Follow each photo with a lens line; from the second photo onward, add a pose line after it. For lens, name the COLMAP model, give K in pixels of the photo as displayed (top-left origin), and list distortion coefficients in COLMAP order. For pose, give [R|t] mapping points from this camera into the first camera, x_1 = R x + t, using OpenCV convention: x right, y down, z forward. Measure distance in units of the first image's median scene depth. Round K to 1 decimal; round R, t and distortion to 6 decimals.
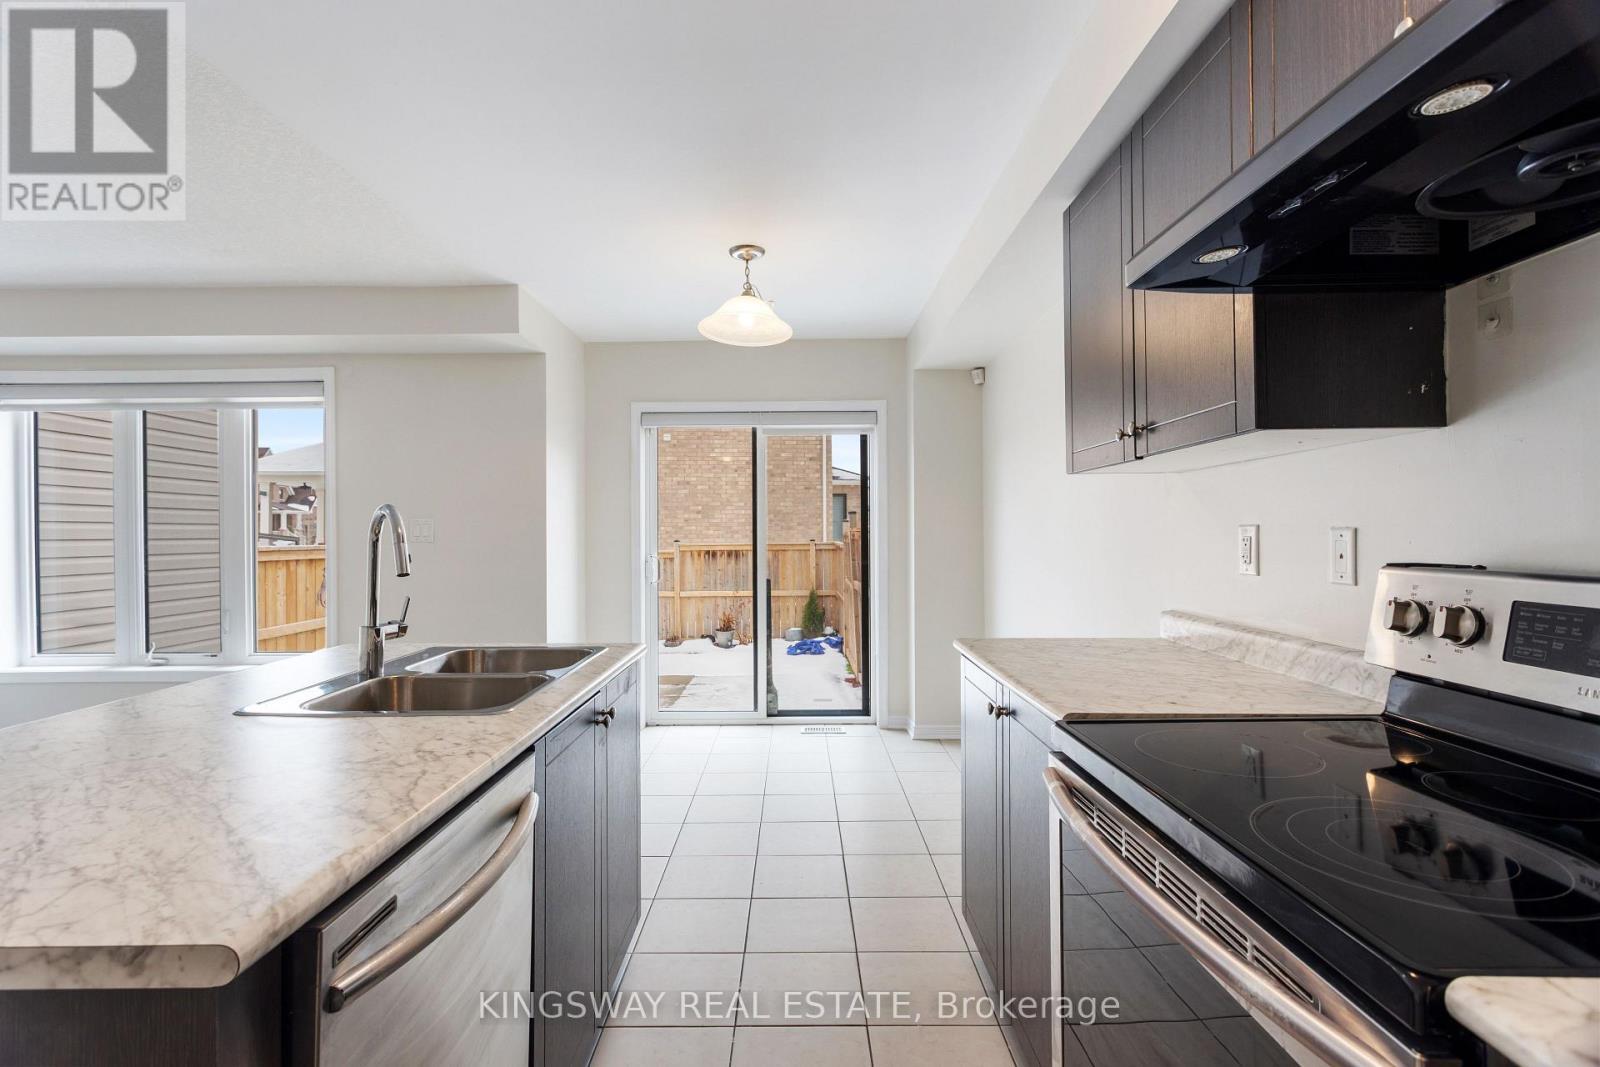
lens RADIAL K [[759.2, 0, 783.1], [0, 759.2, 531.7], [0, 0, 1]] dist [0.000383, 0.001965]
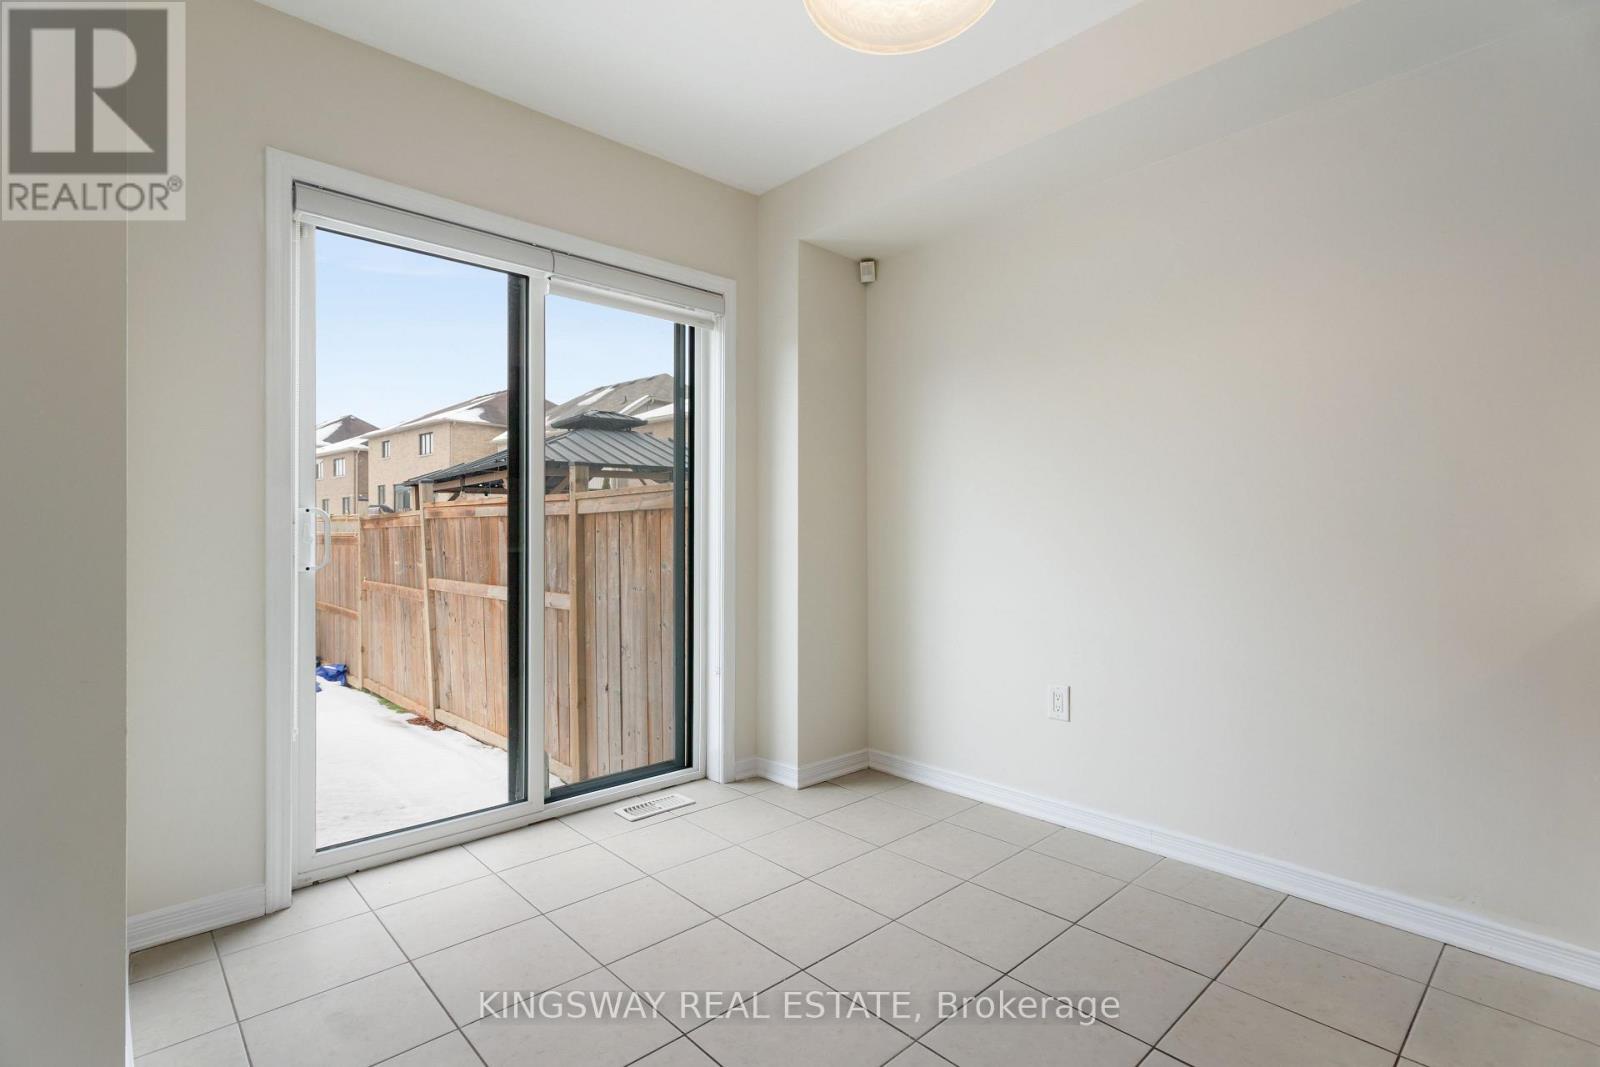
lens RADIAL K [[759.2, 0, 789.0], [0, 759.2, 533.6], [0, 0, 1]] dist [0.000383, 0.001965]
pose [[0.725962, 0.006010, 0.687709, -0.281177], [-0.002700, 0.999979, -0.005889, 0.049210], [-0.687730, 0.002418, 0.725963, 0.489209]]
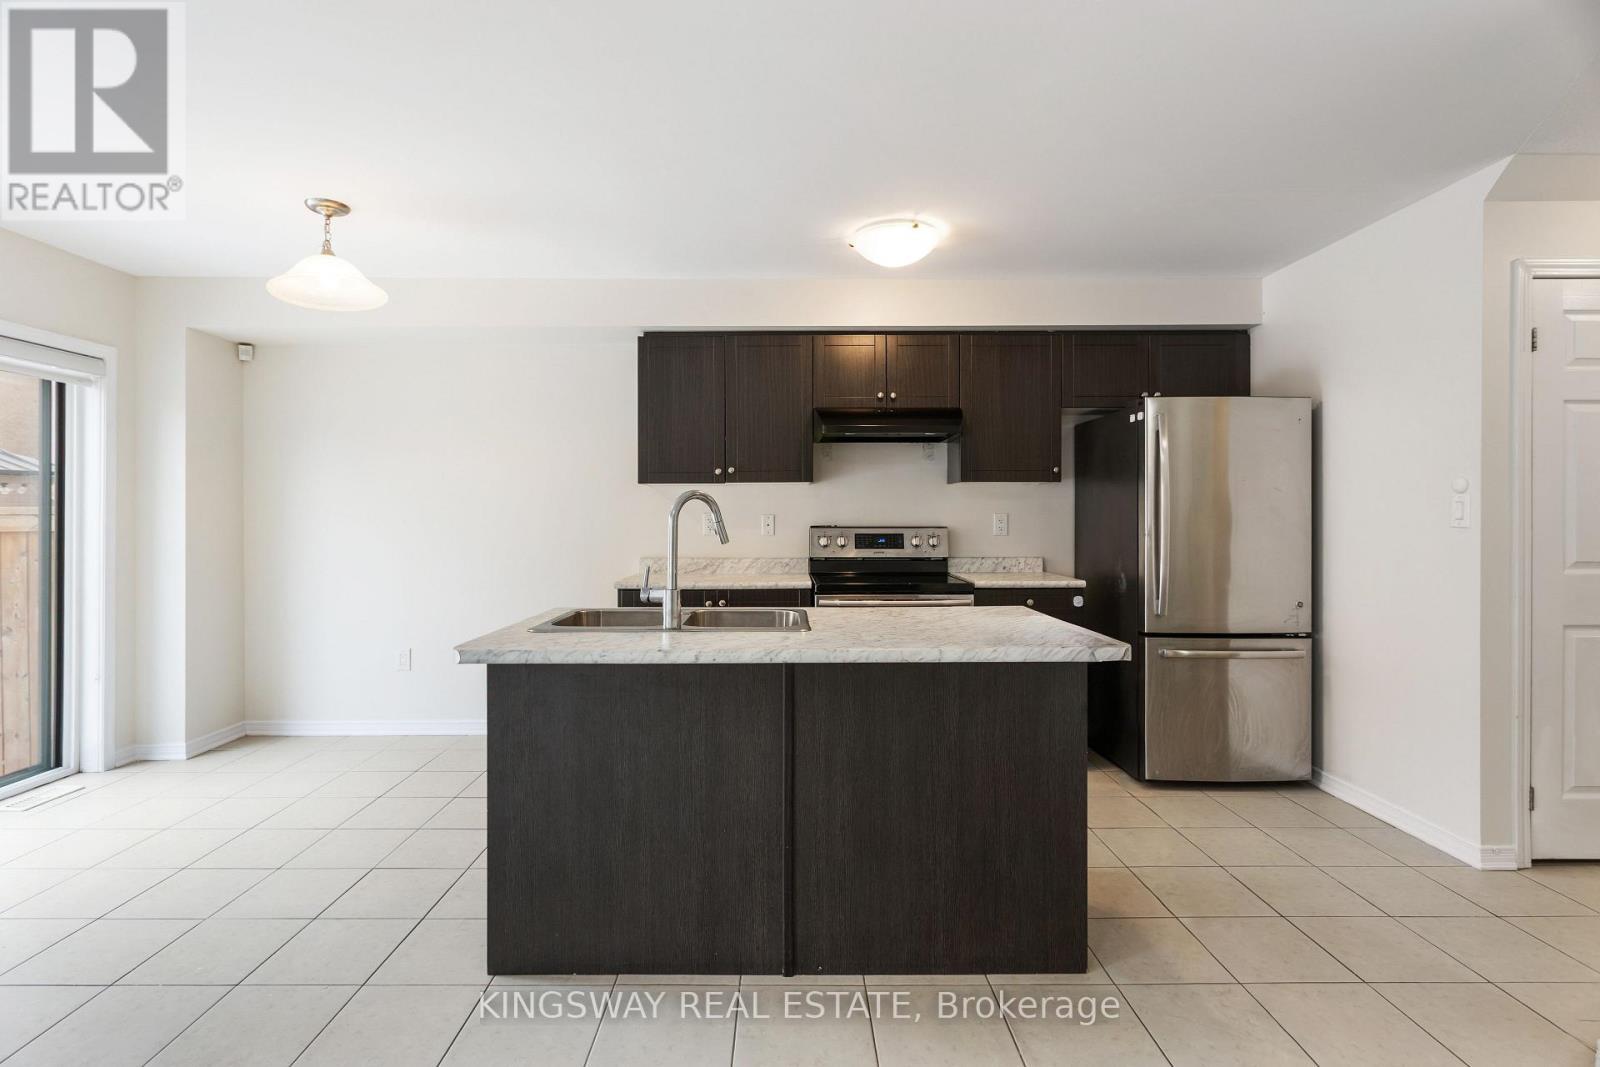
lens RADIAL K [[759.2, 0, 788.9], [0, 759.2, 516.6], [0, 0, 1]] dist [0.000383, 0.001965]
pose [[-0.024016, 0.006105, 0.999693, -0.662770], [0.000911, 0.999981, -0.006085, 0.006096], [-0.999711, 0.000765, -0.024022, 0.323160]]
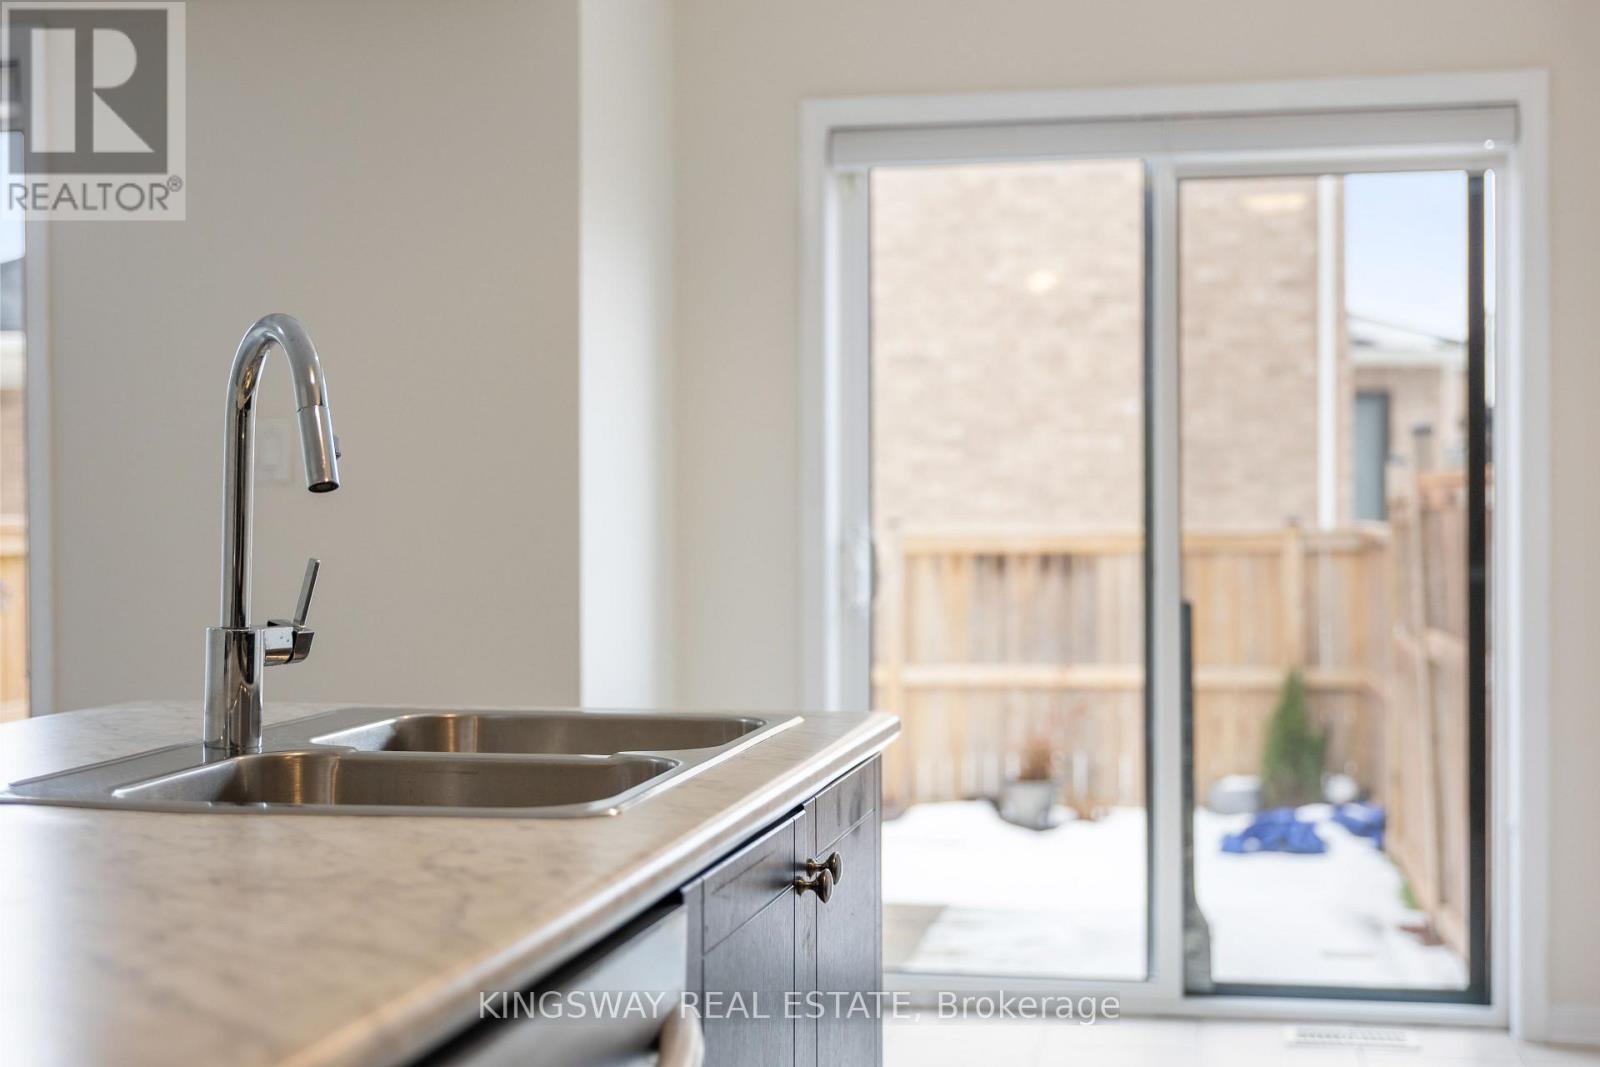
lens RADIAL K [[2219.4, 0, 813.8], [0, 2219.4, 536.0], [0, 0, 1]] dist [0.041616, 0.000000]
pose [[0.986159, 0.003703, -0.165762, -0.020490], [-0.002227, 0.999956, 0.009092, 0.025020], [0.165788, -0.008597, 0.986124, -0.032567]]
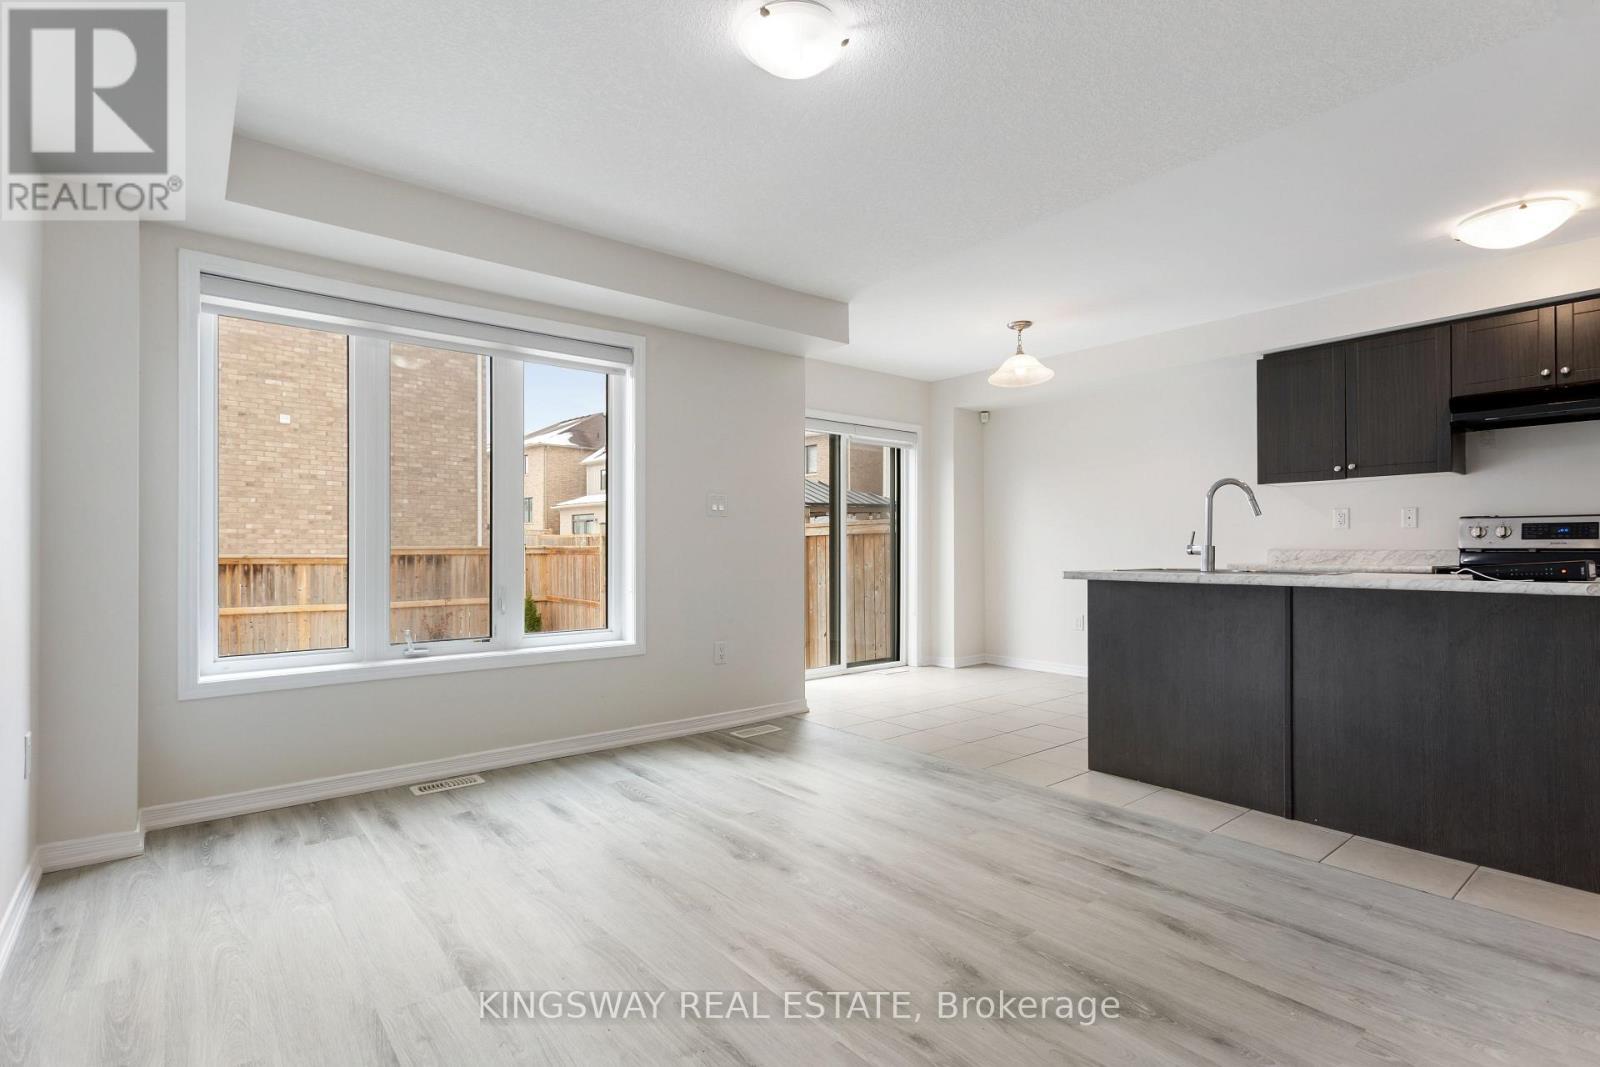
lens RADIAL K [[759.2, 0, 790.8], [0, 759.2, 543.8], [0, 0, 1]] dist [0.000383, 0.001965]
pose [[0.765120, 0.007279, 0.643847, -0.923158], [-0.002265, 0.999960, -0.008613, 0.051720], [-0.643884, 0.005131, 0.765106, 0.104878]]
